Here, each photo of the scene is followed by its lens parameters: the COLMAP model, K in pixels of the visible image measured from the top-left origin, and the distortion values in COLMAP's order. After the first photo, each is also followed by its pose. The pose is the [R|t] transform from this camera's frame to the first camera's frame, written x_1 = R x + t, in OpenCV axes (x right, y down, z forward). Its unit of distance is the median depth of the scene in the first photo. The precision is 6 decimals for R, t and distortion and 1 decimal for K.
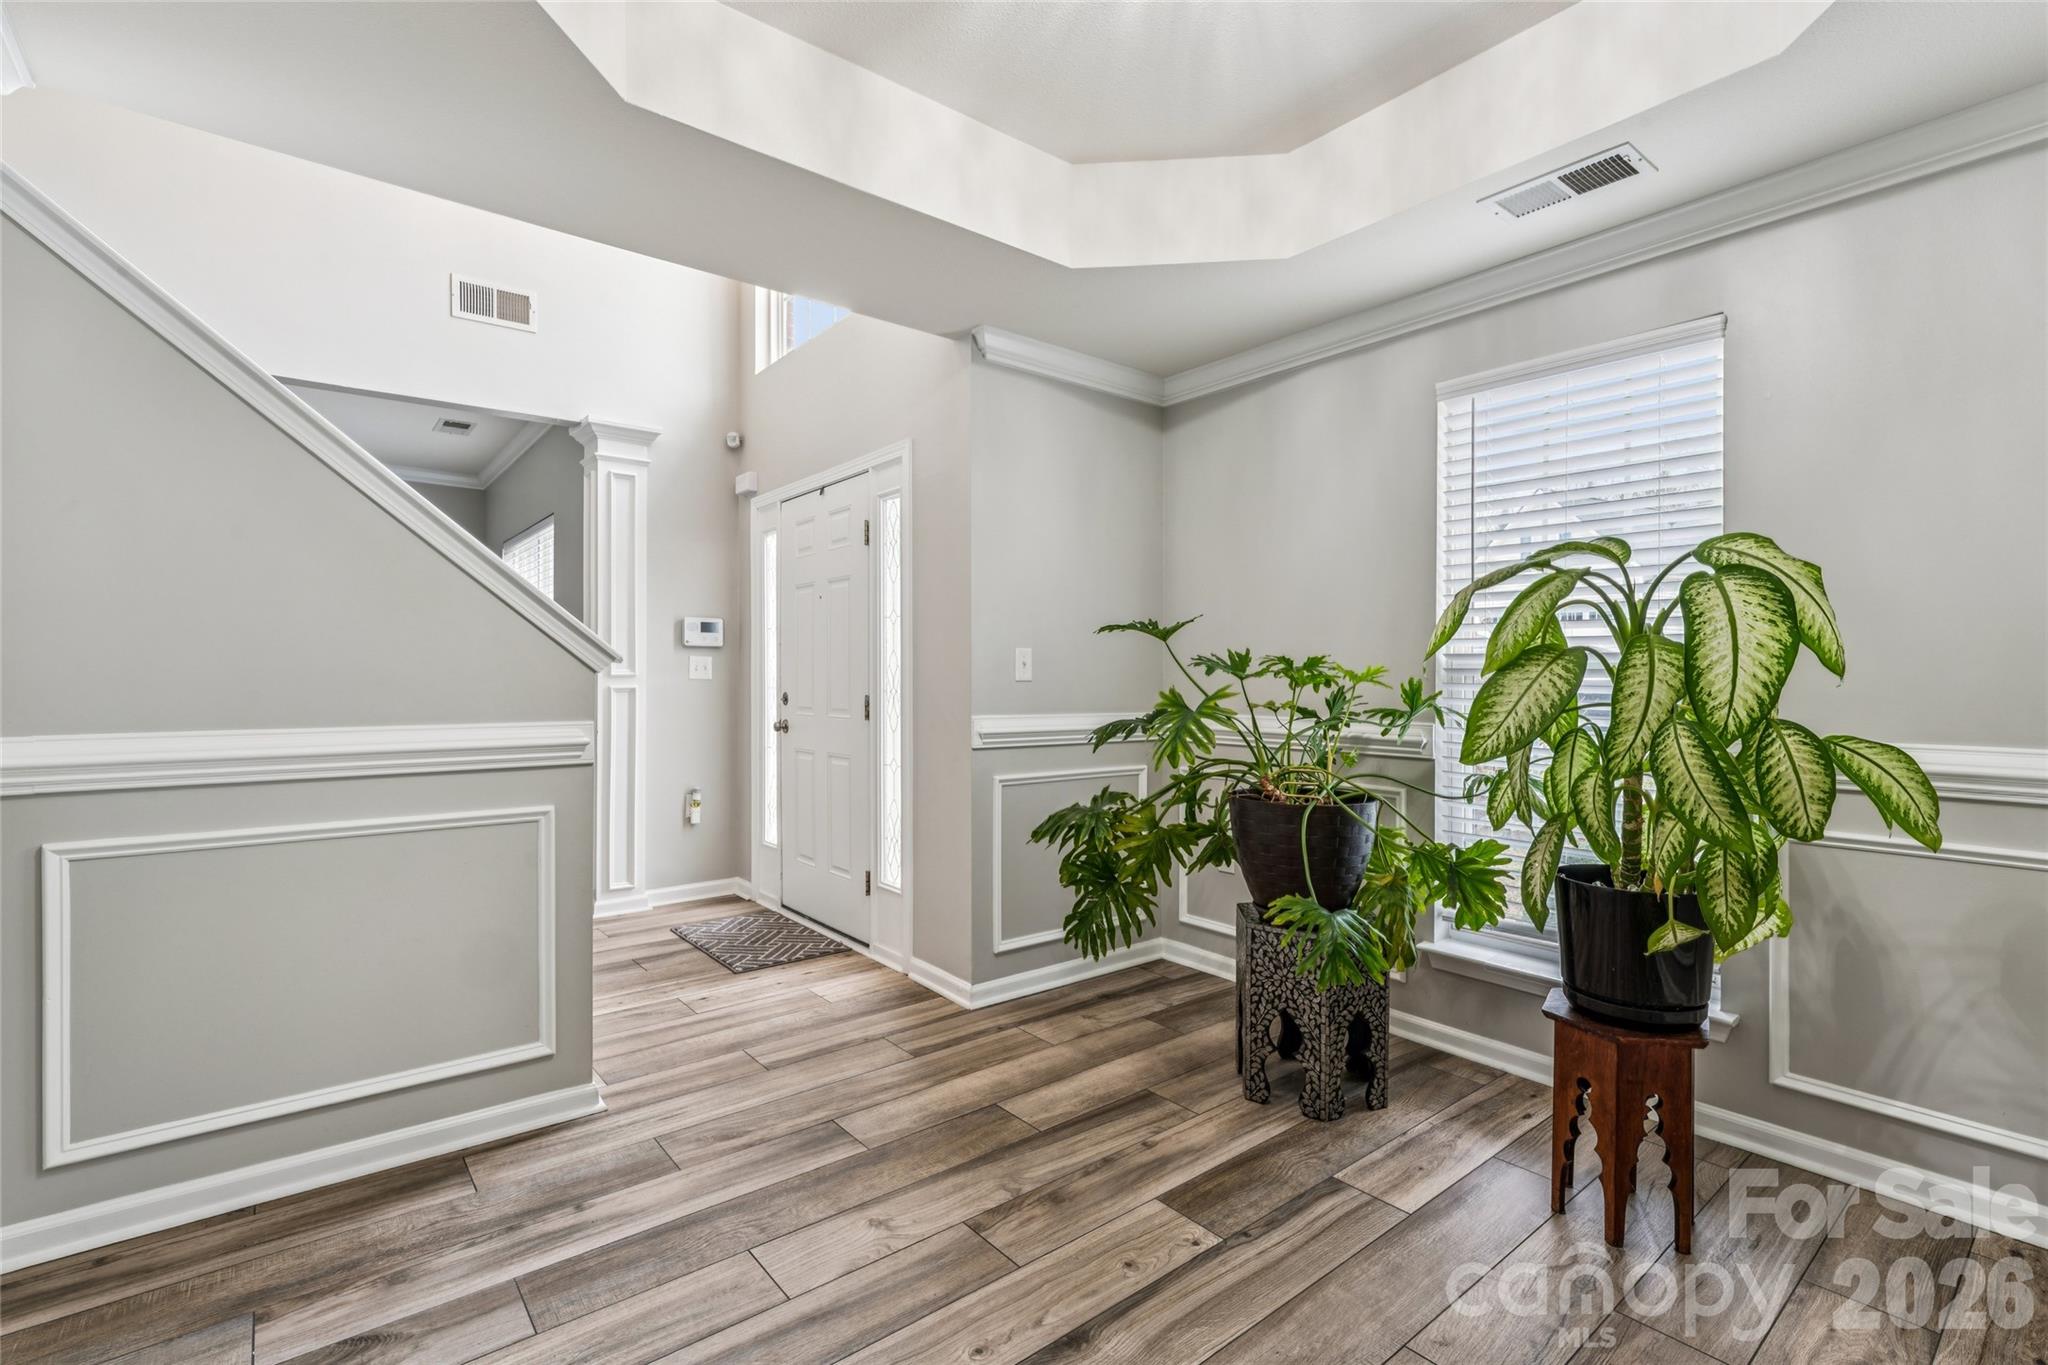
lens RADIAL K [[929.7, 0, 1019.0], [0, 929.7, 679.3], [0, 0, 1]] dist [0.000558, 0.000051]
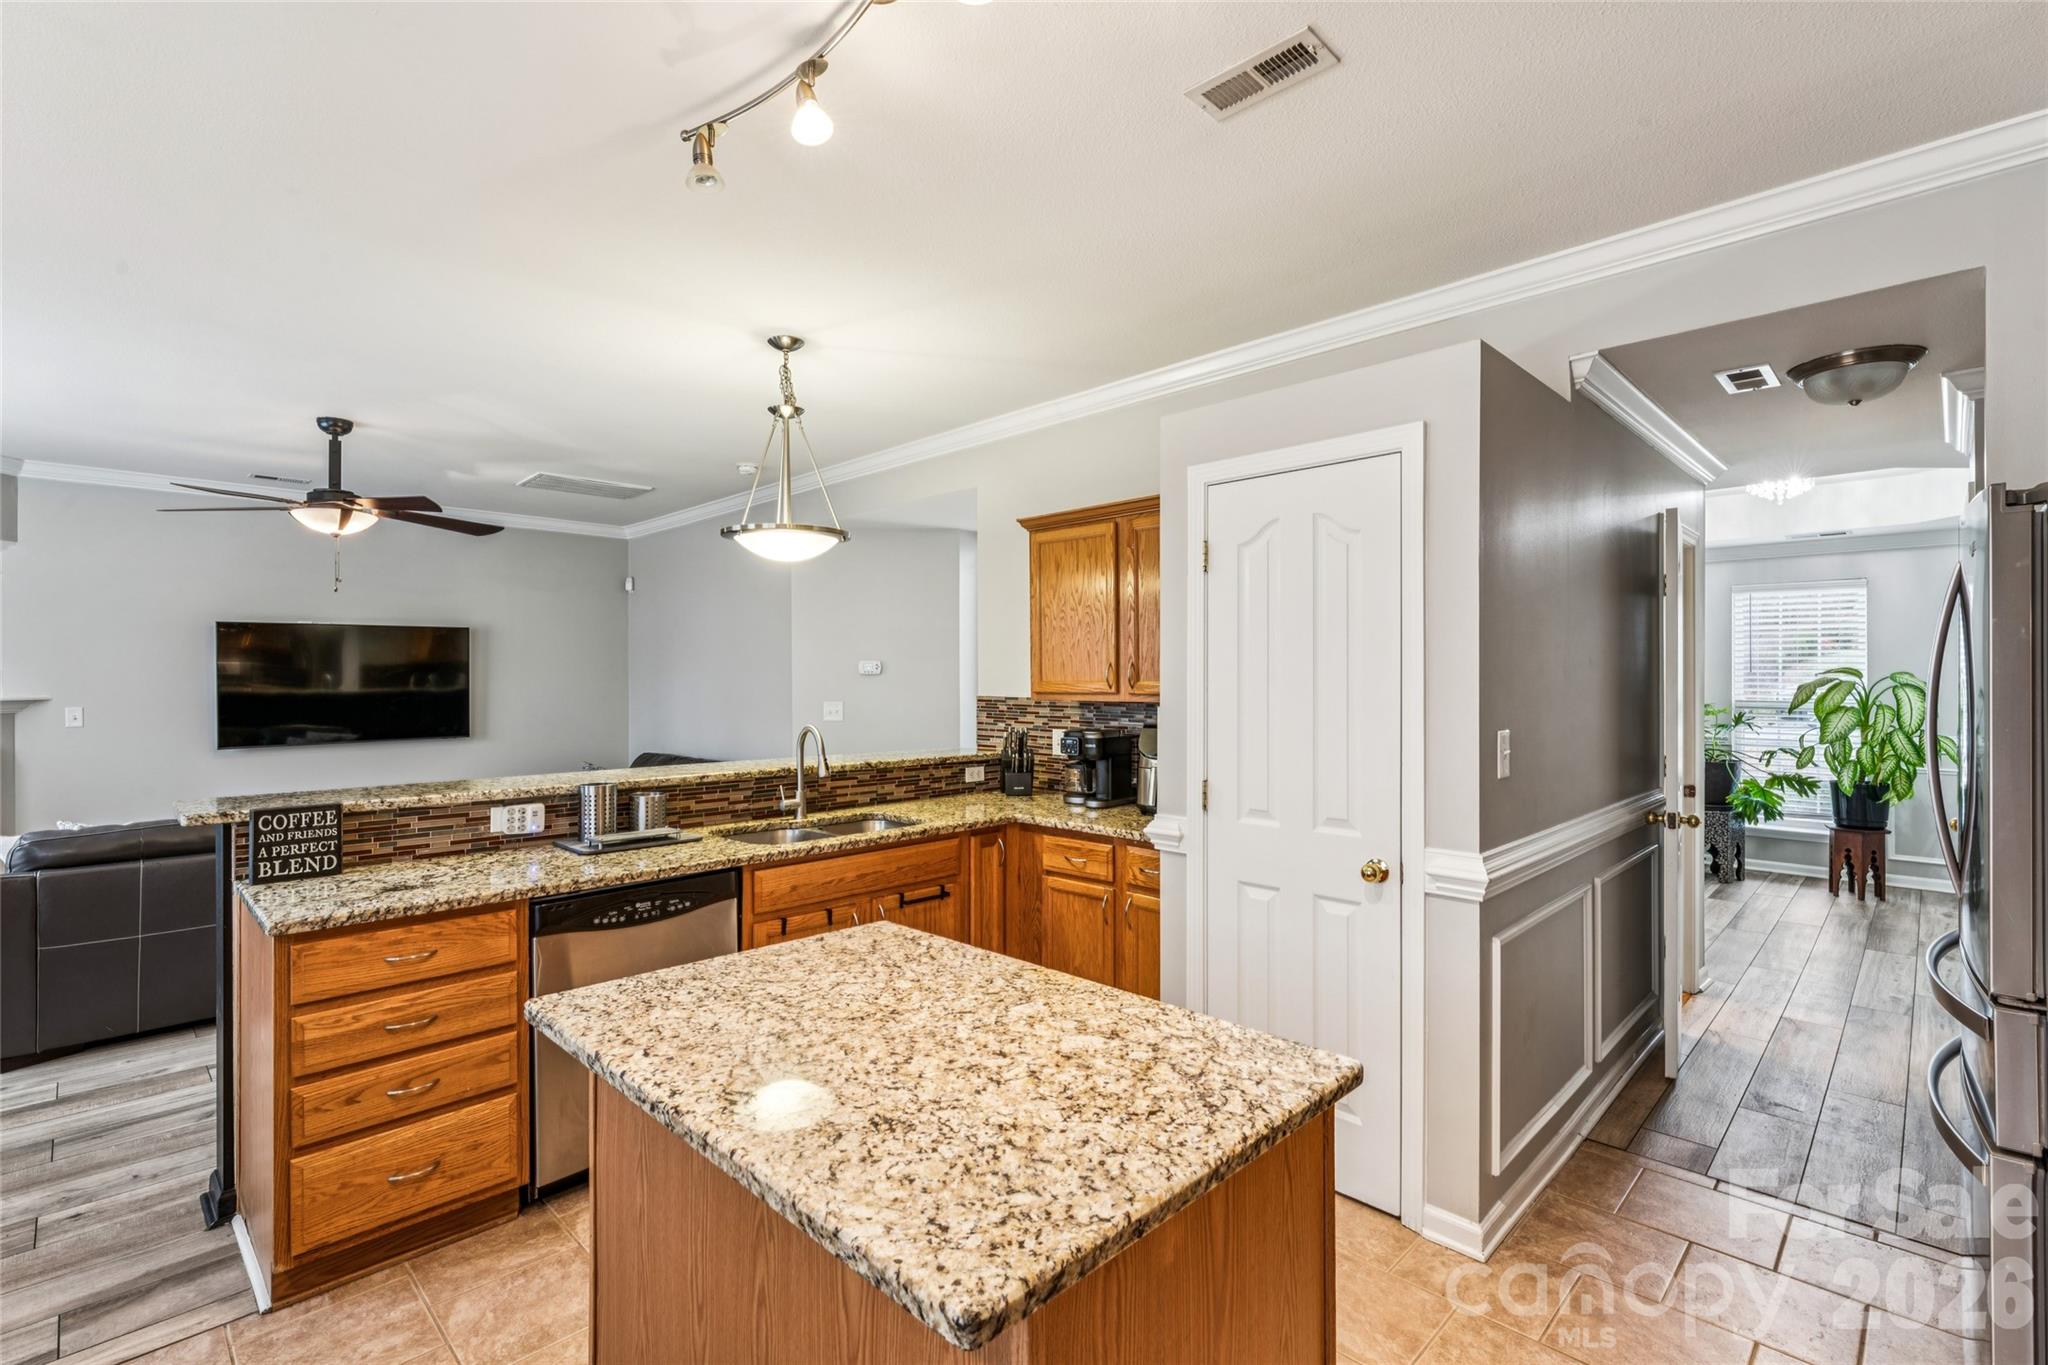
lens RADIAL K [[929.7, 0, 1019.0], [0, 929.7, 679.3], [0, 0, 1]] dist [0.000558, 0.000051]
pose [[0.992879, -0.004550, 0.119040, -1.390487], [0.004581, 0.999990, 0.000016, -0.076093], [-0.119038, 0.000530, 0.992890, -0.959837]]
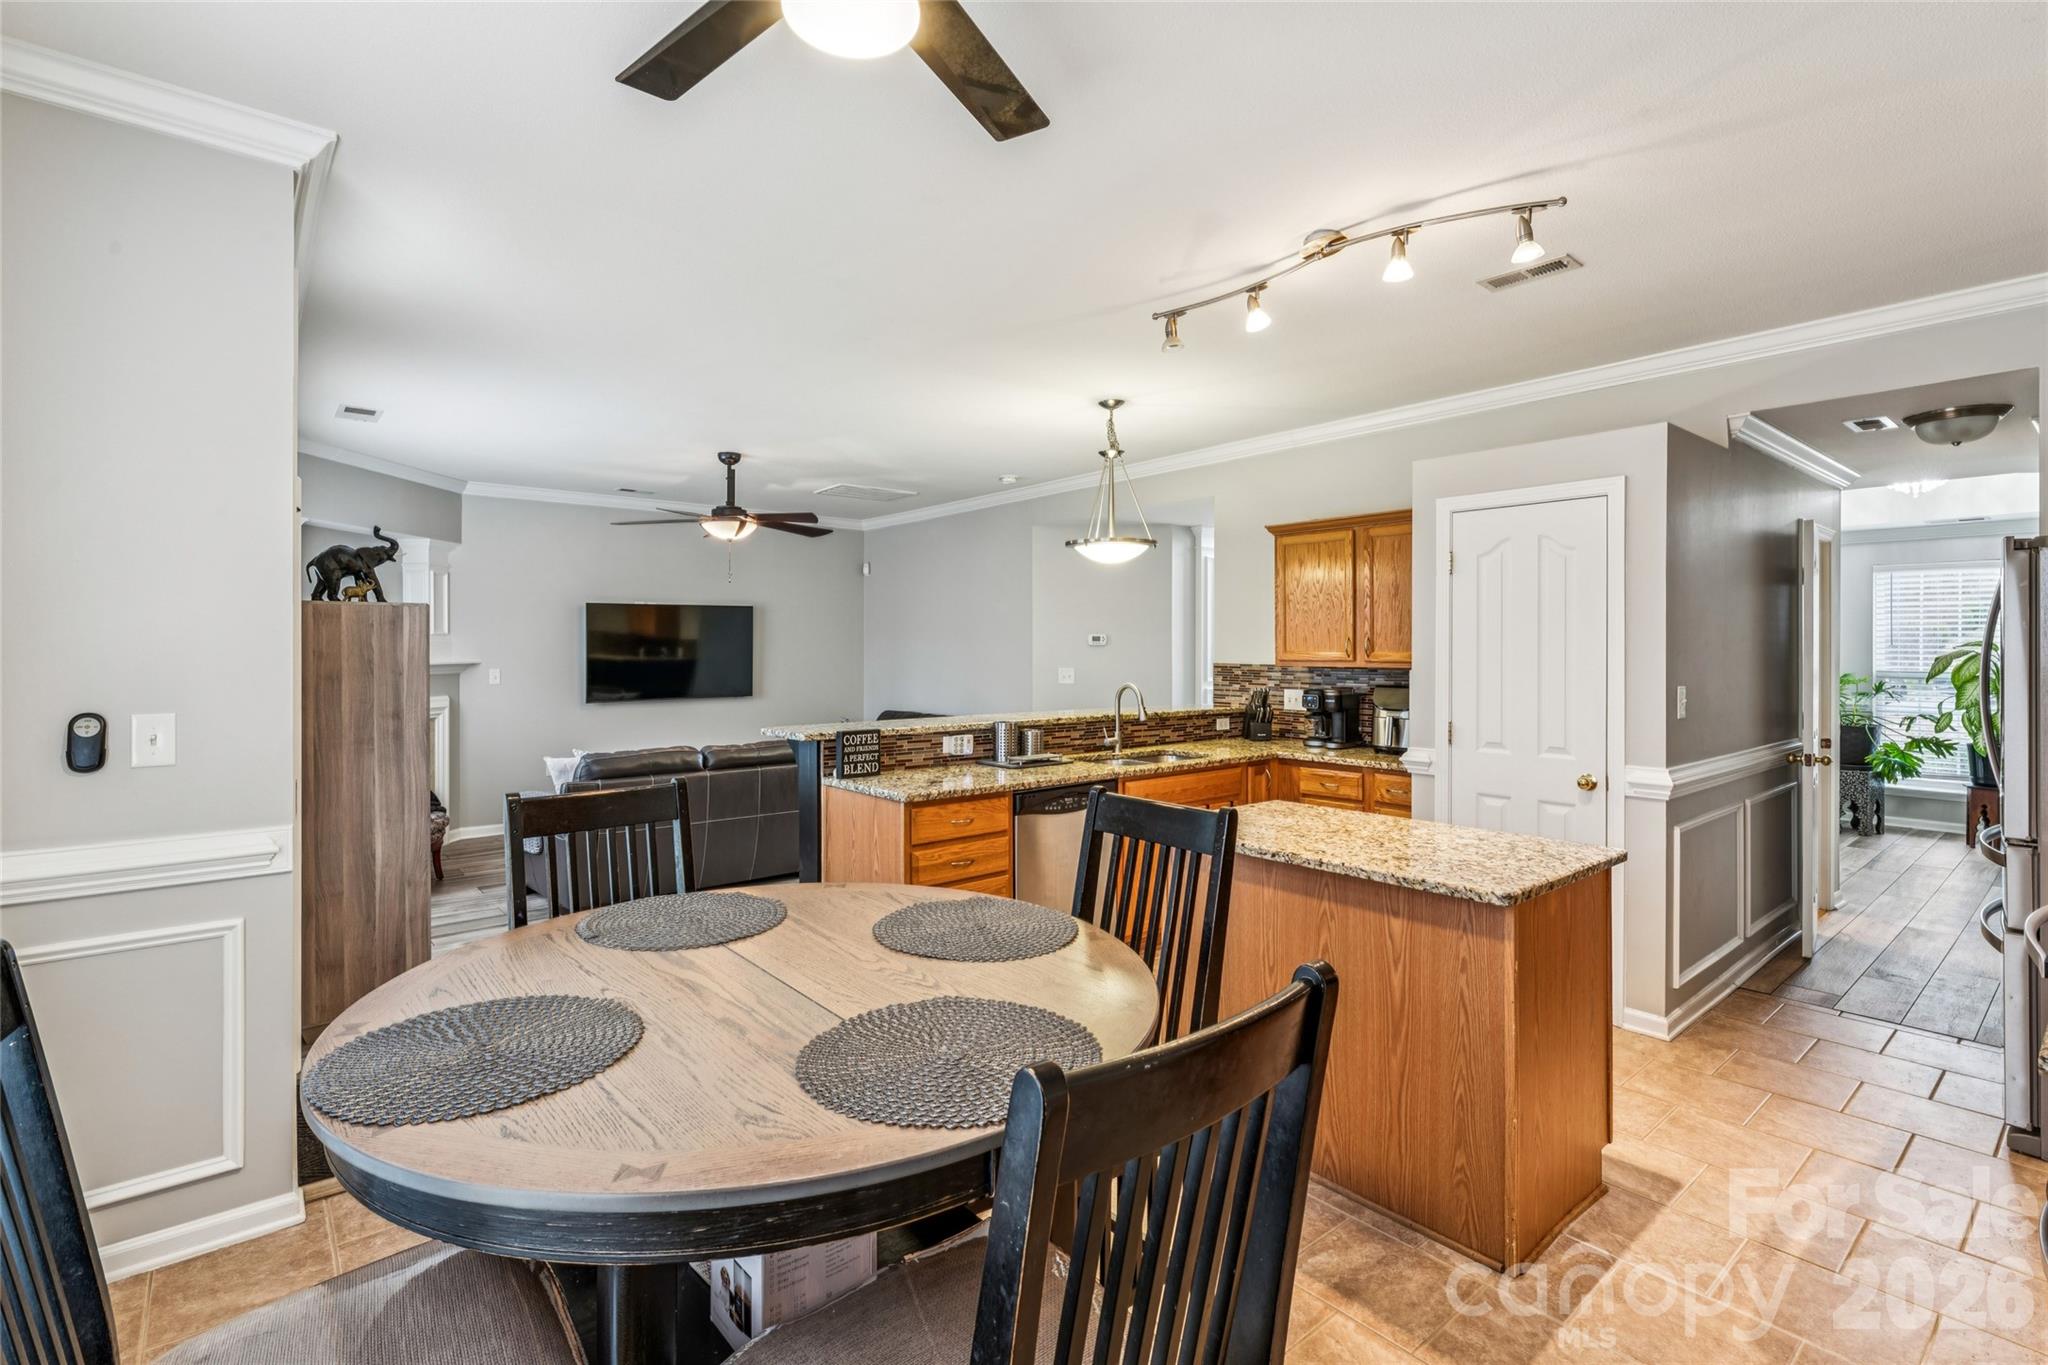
lens RADIAL K [[941.9, 0, 1013.3], [0, 941.9, 648.8], [0, 0, 1]] dist [0.001313, 0.000120]
pose [[0.999707, -0.002060, 0.024132, -1.700612], [0.002071, 0.999998, -0.000439, -0.078046], [-0.024131, 0.000489, 0.999709, -1.321278]]
